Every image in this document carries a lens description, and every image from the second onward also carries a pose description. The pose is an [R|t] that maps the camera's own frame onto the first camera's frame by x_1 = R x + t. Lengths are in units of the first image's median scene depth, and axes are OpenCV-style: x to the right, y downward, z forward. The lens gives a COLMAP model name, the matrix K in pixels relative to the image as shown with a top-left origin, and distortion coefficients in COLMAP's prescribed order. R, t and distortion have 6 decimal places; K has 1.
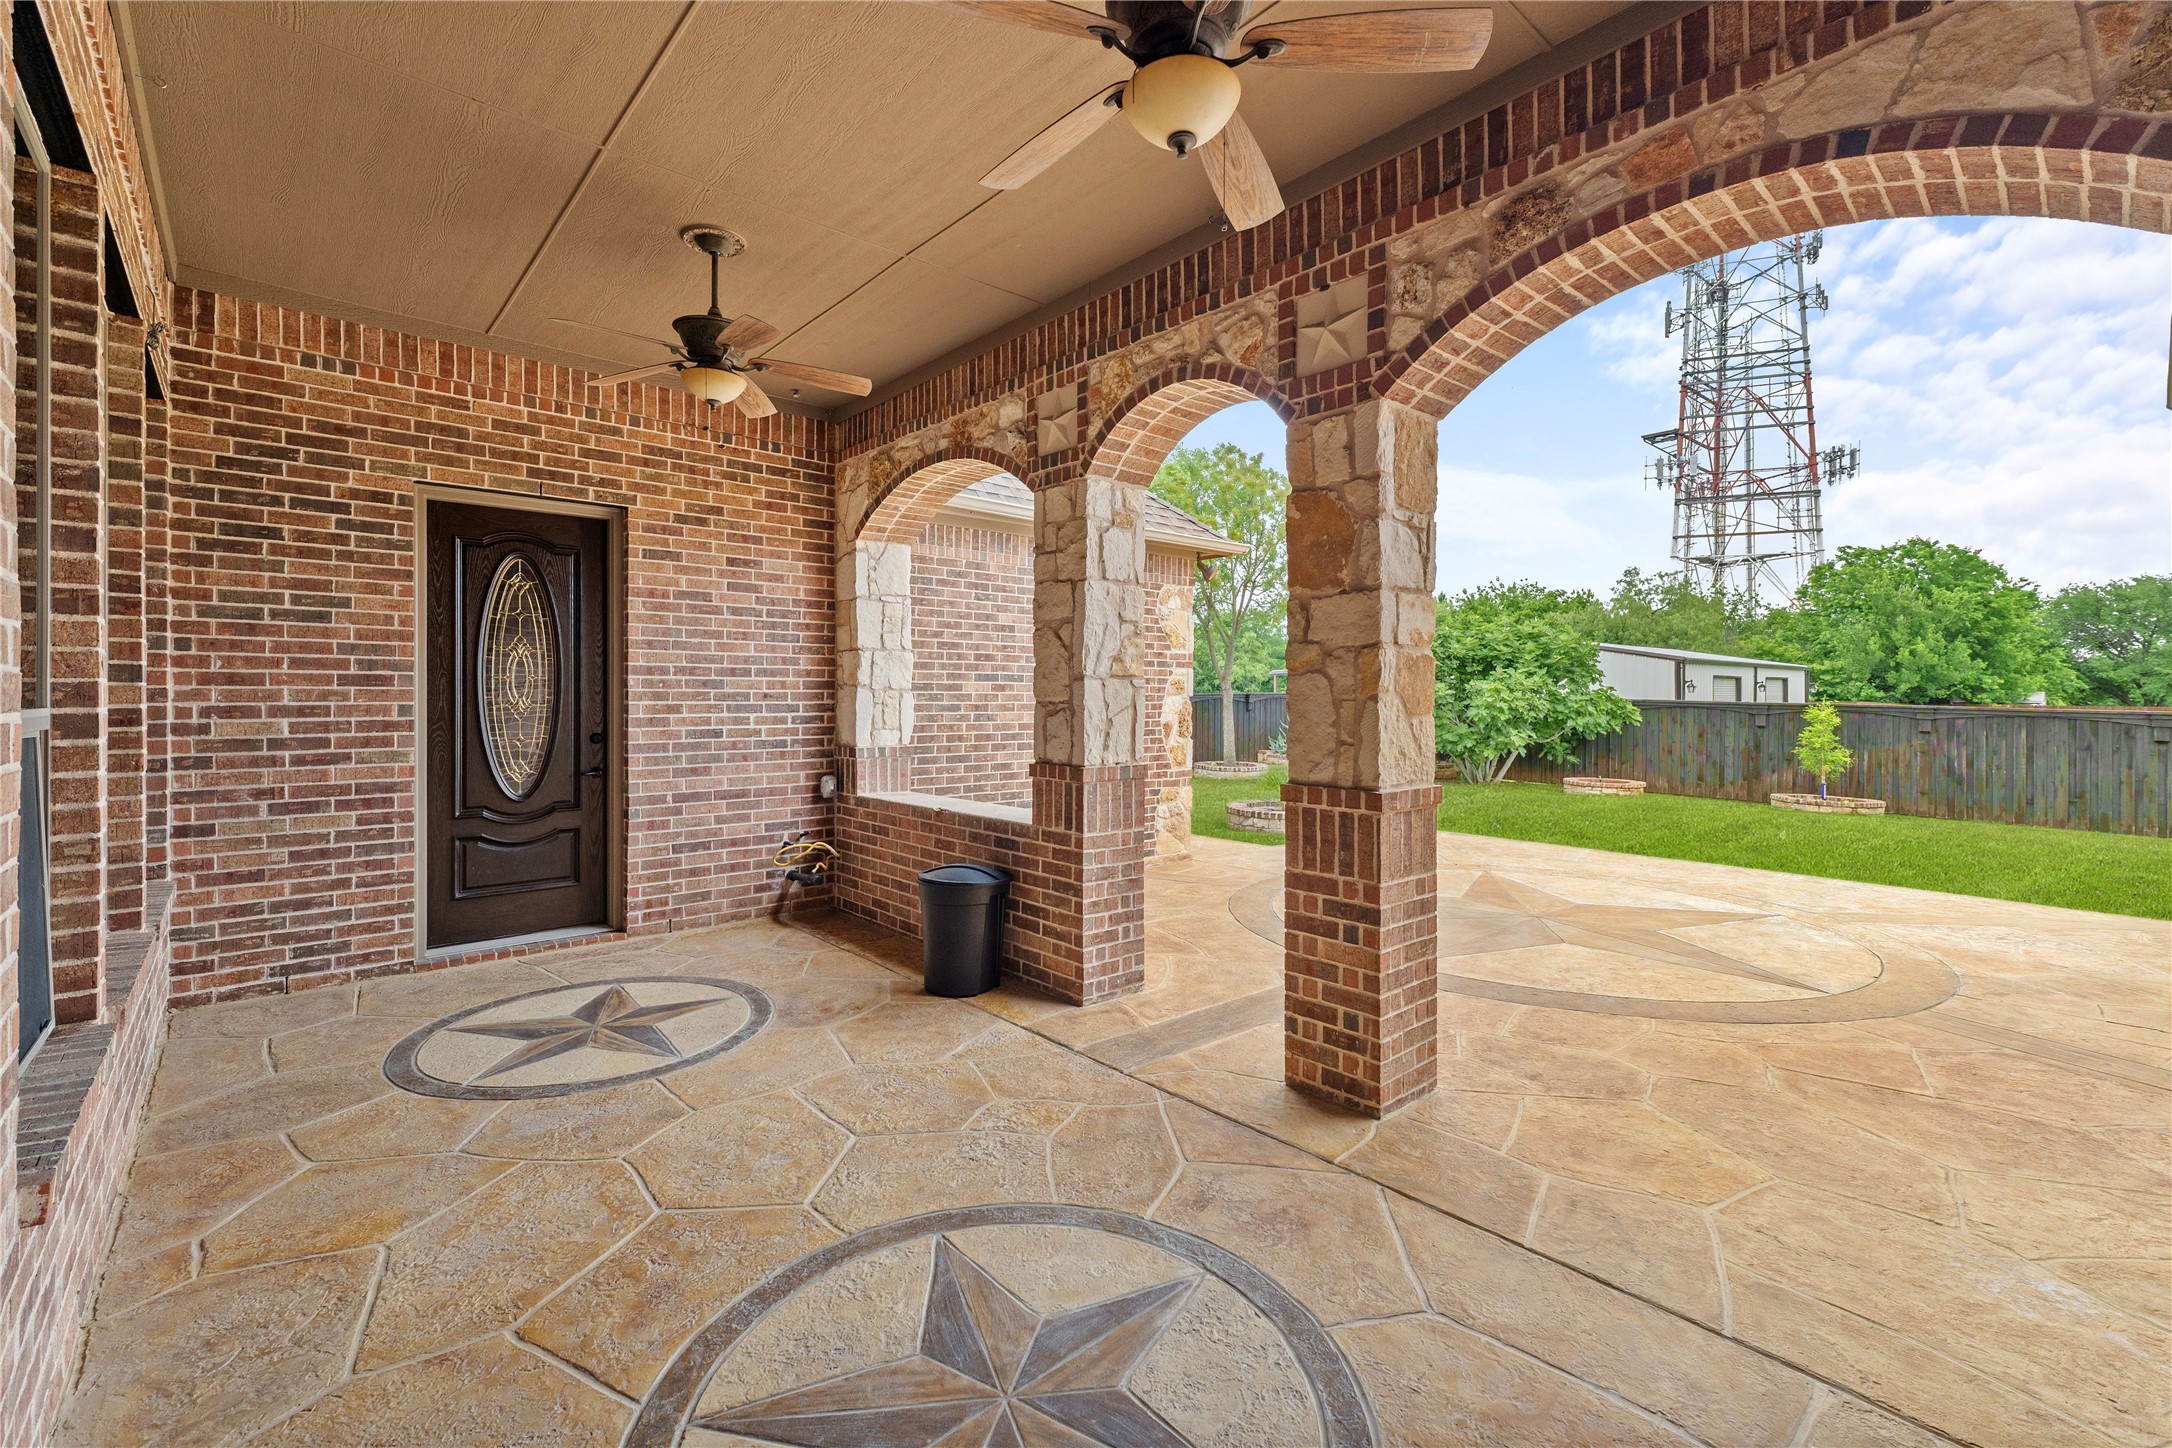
lens RADIAL K [[941.2, 0, 1086.0], [0, 941.2, 724.0], [0, 0, 1]] dist [-0.002016, -0.000133]
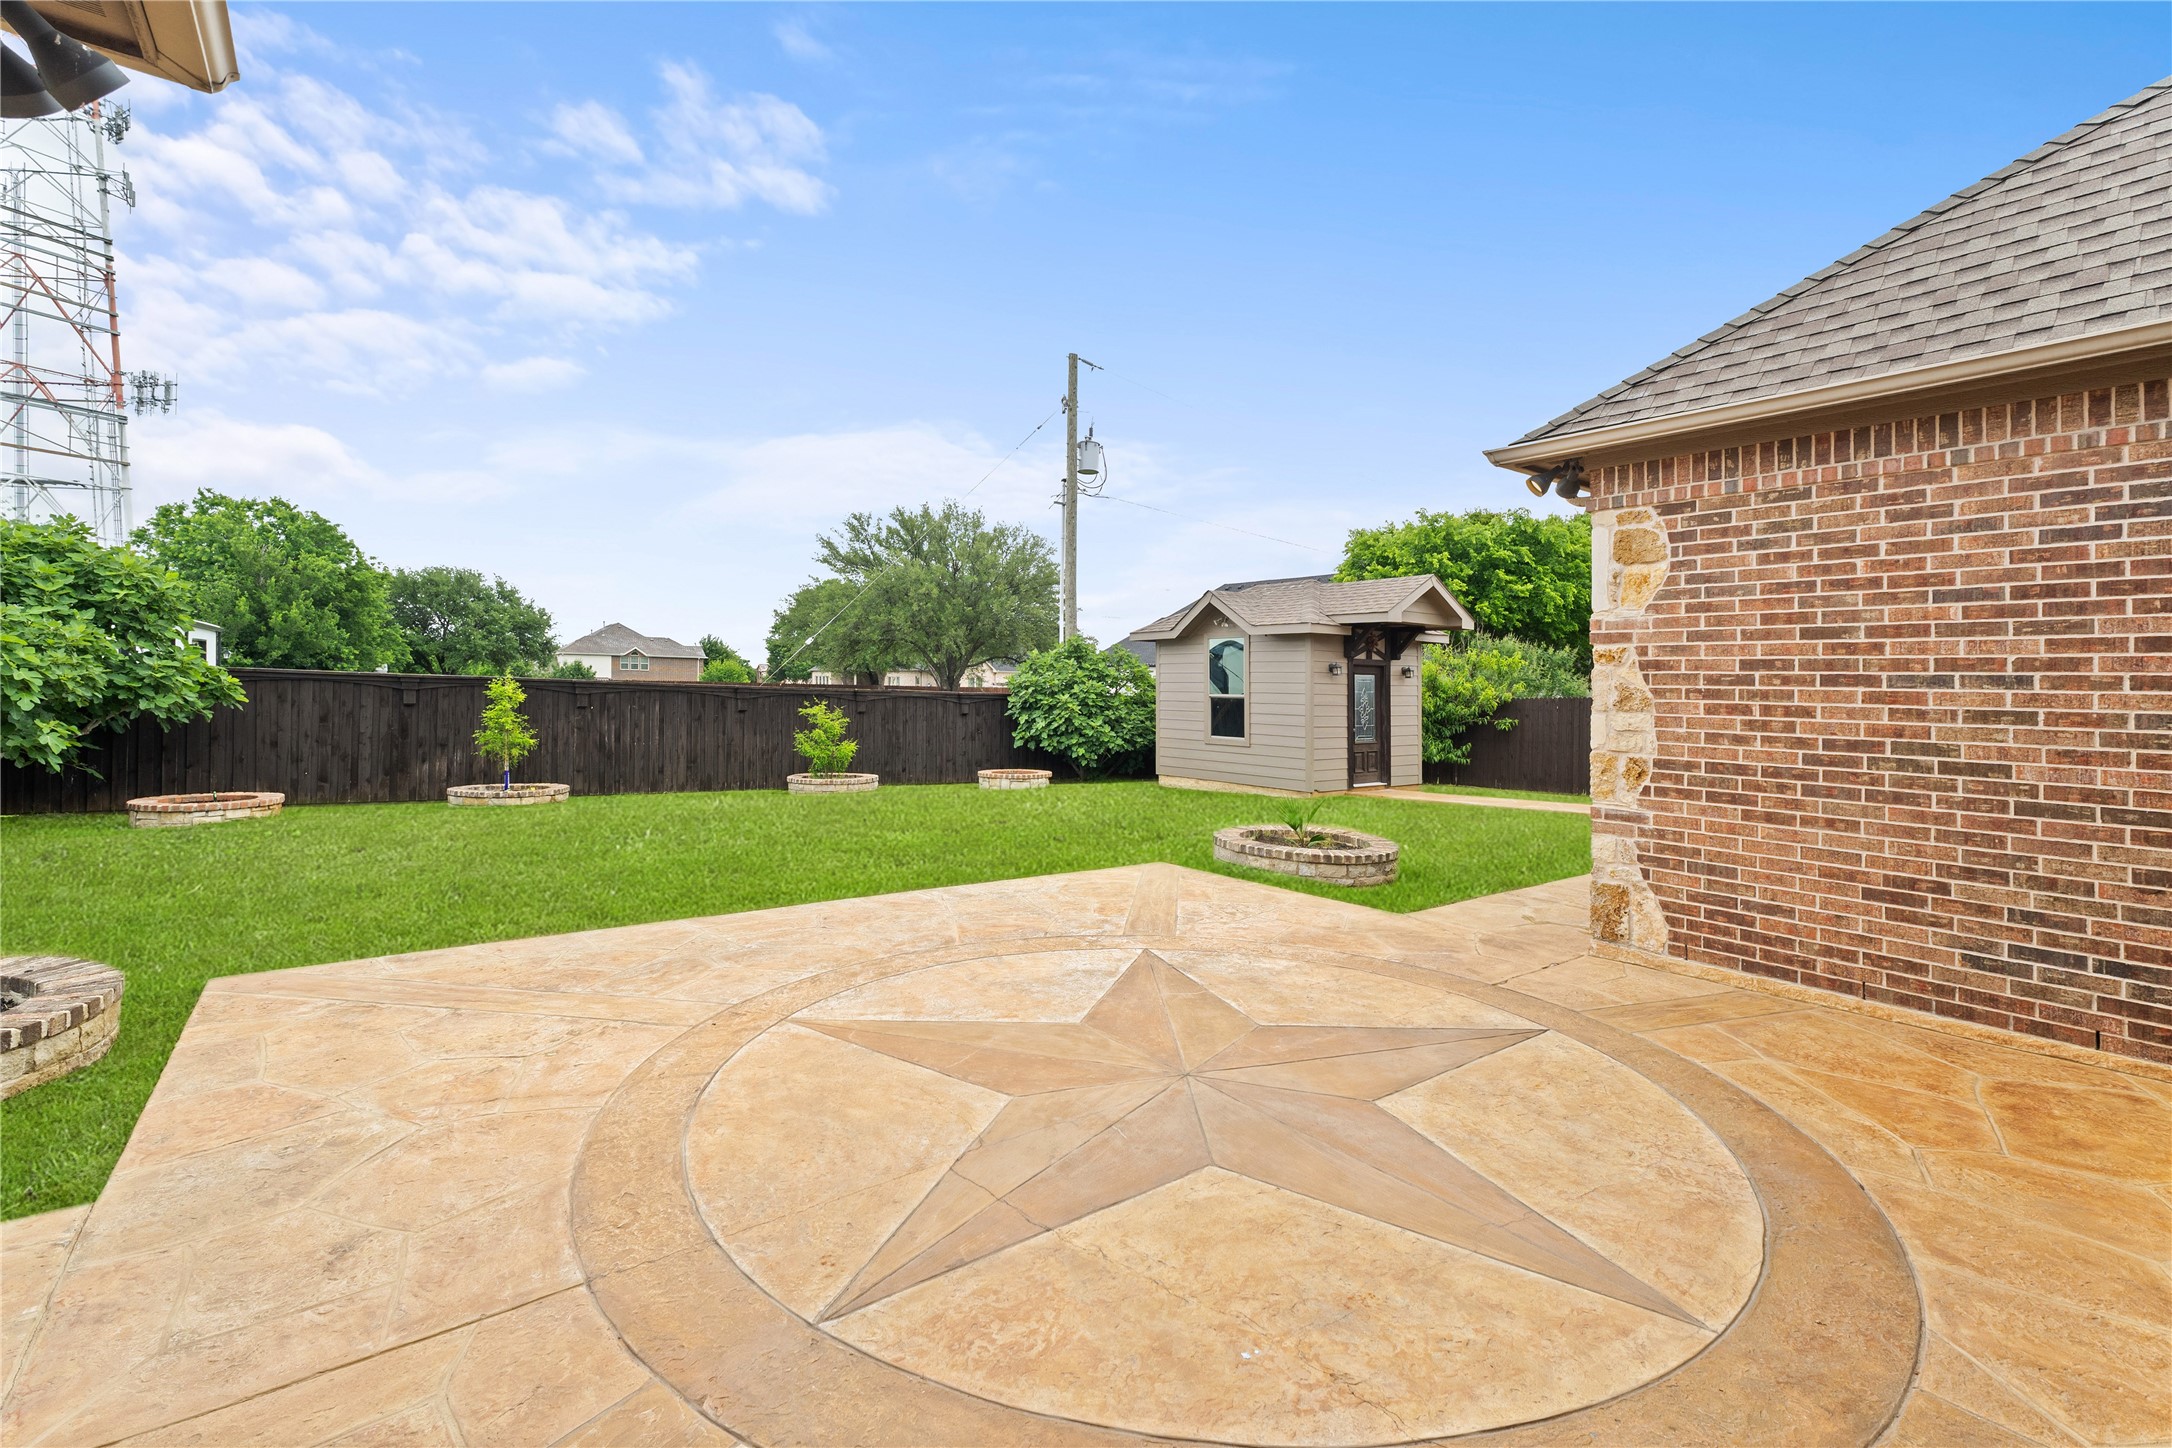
lens RADIAL K [[944.1, 0, 1088.0], [0, 944.1, 667.2], [0, 0, 1]] dist [0.001012, 0.005031]
pose [[0.069871, 0.015798, 0.997431, -0.011142], [0.008928, 0.999825, -0.016462, -0.003690], [-0.997516, 0.010055, 0.069718, 0.128200]]
